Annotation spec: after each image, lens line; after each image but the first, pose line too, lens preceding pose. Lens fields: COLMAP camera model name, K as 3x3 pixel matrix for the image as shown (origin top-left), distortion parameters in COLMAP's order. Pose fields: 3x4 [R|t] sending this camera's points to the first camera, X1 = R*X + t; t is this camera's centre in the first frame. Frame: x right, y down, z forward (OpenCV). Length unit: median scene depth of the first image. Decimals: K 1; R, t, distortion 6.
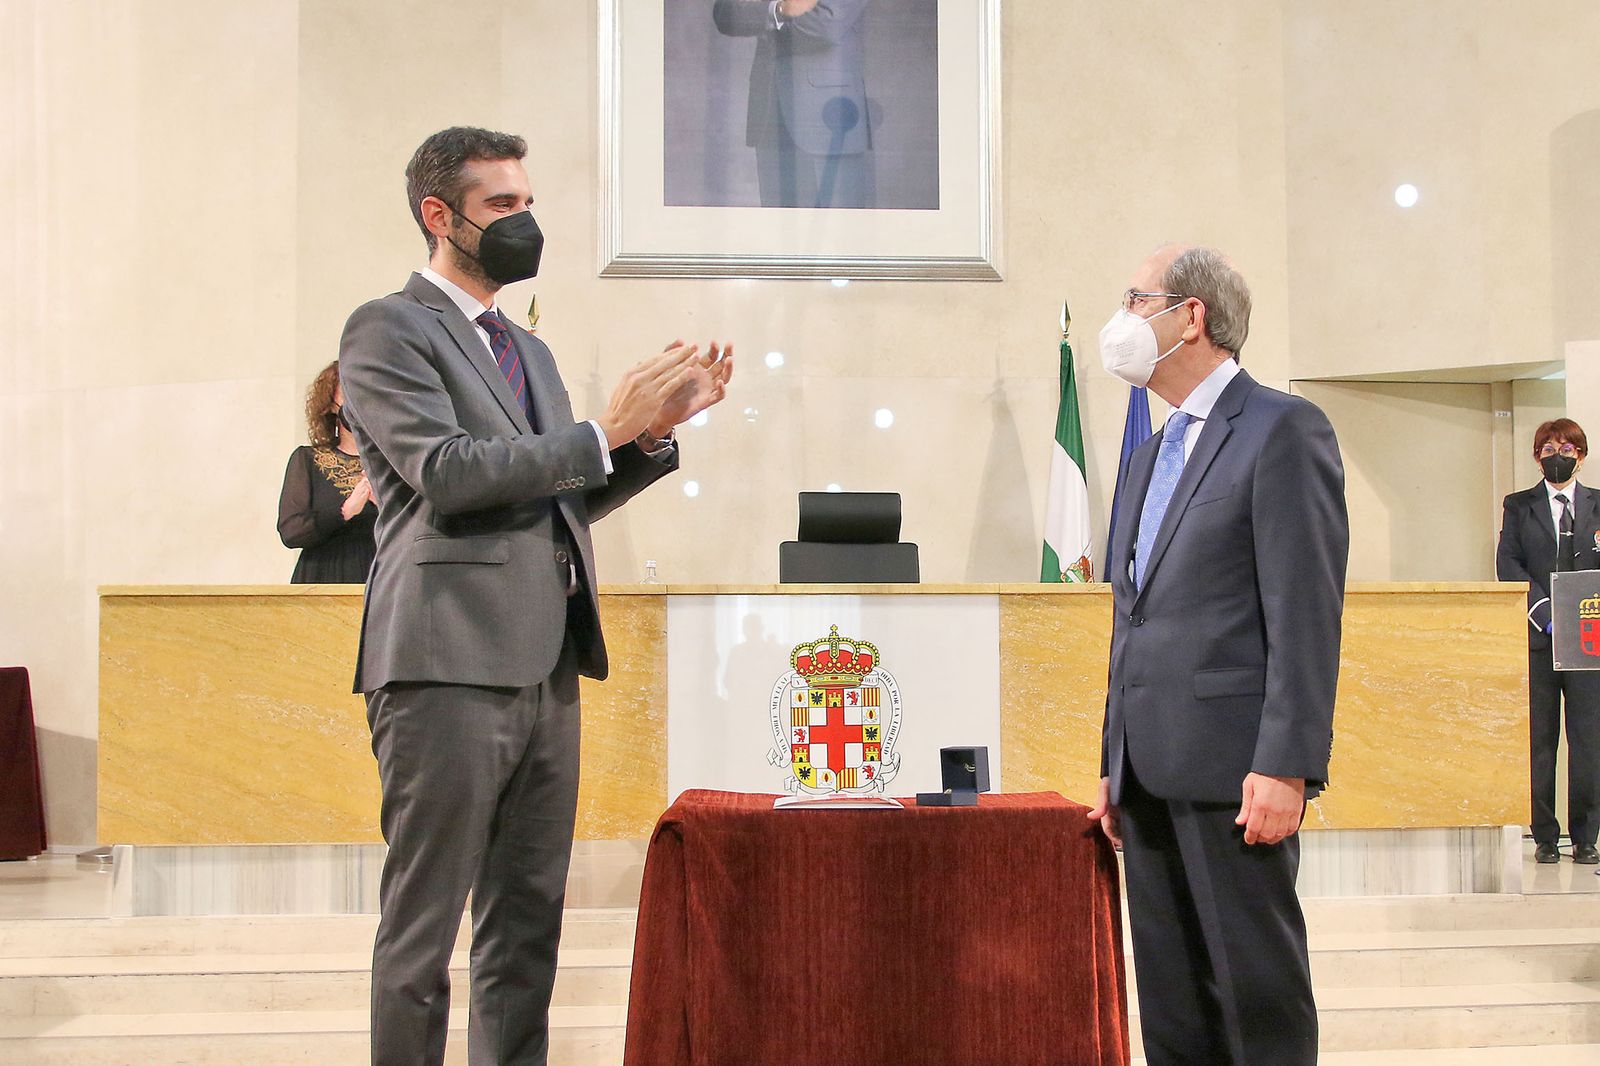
lens RADIAL K [[2052.0, 0, 931.1], [0, 2052.0, 629.5], [0, 0, 1]] dist [-0.078388, 0.094662]
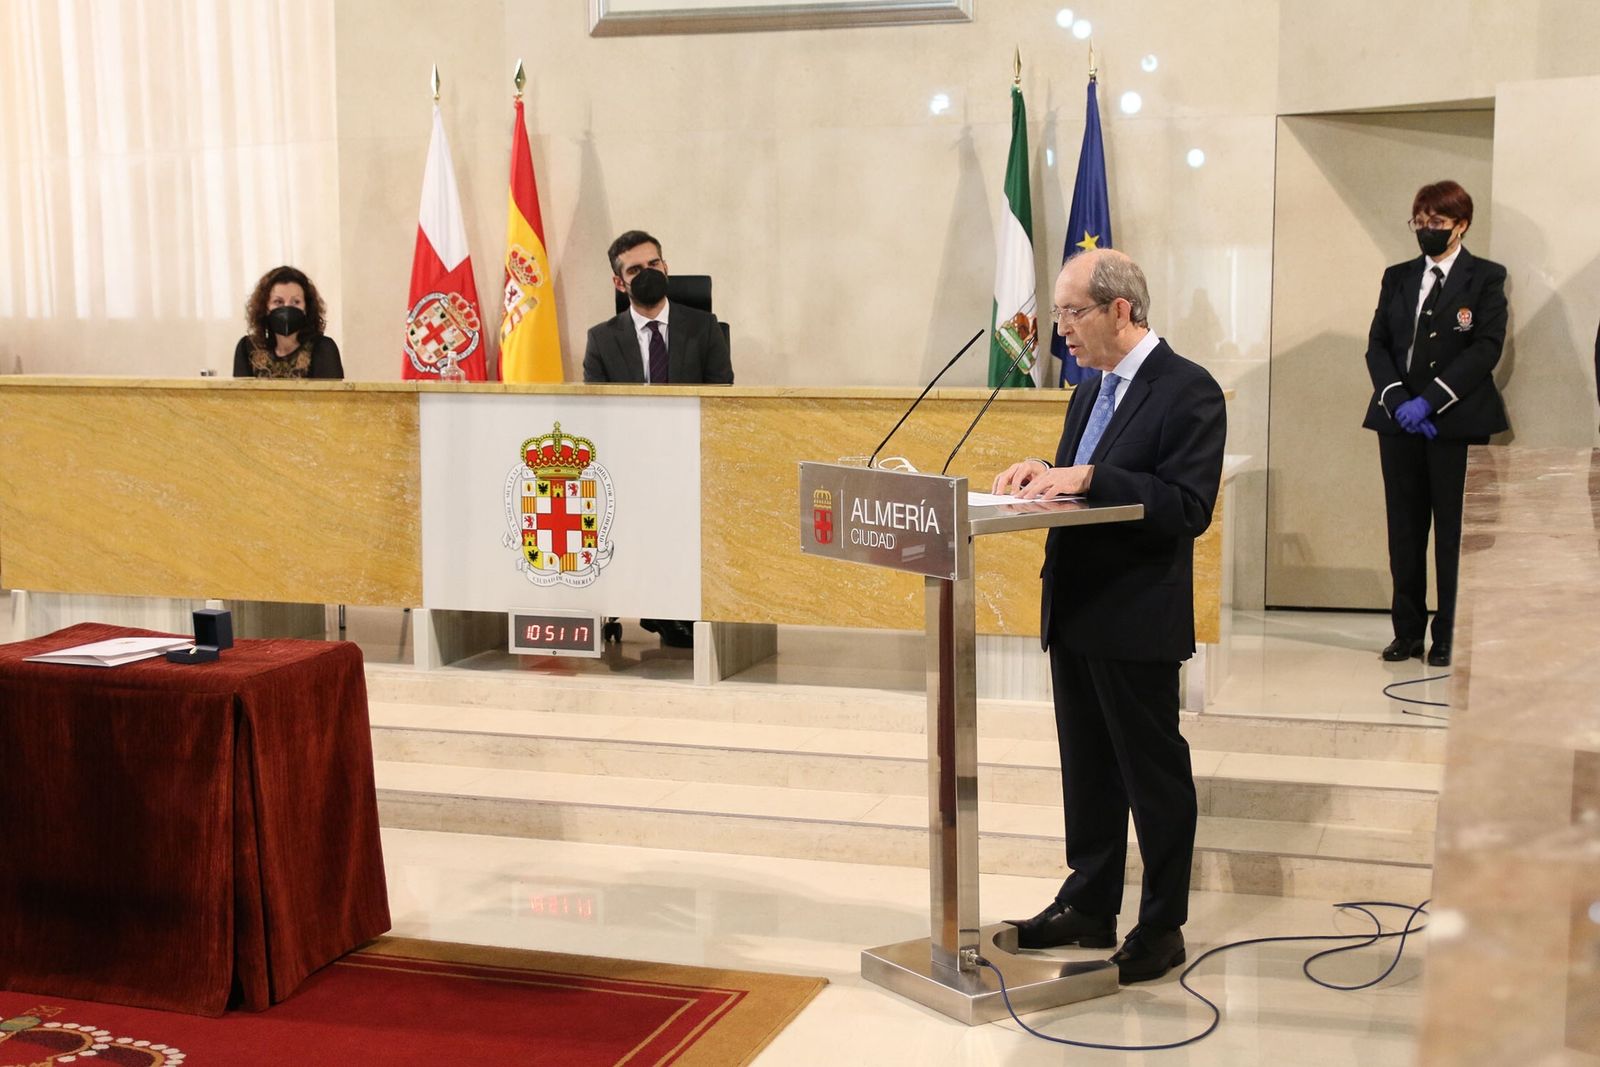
lens RADIAL K [[2199.2, 0, 803.6], [0, 2199.2, 554.5], [0, 0, 1]] dist [0.016583, 0.162705]
pose [[0.922786, 0.051695, -0.381828, 0.525368], [0.005255, 0.989178, 0.146623, -0.103797], [0.385276, -0.137309, 0.912529, -0.027515]]
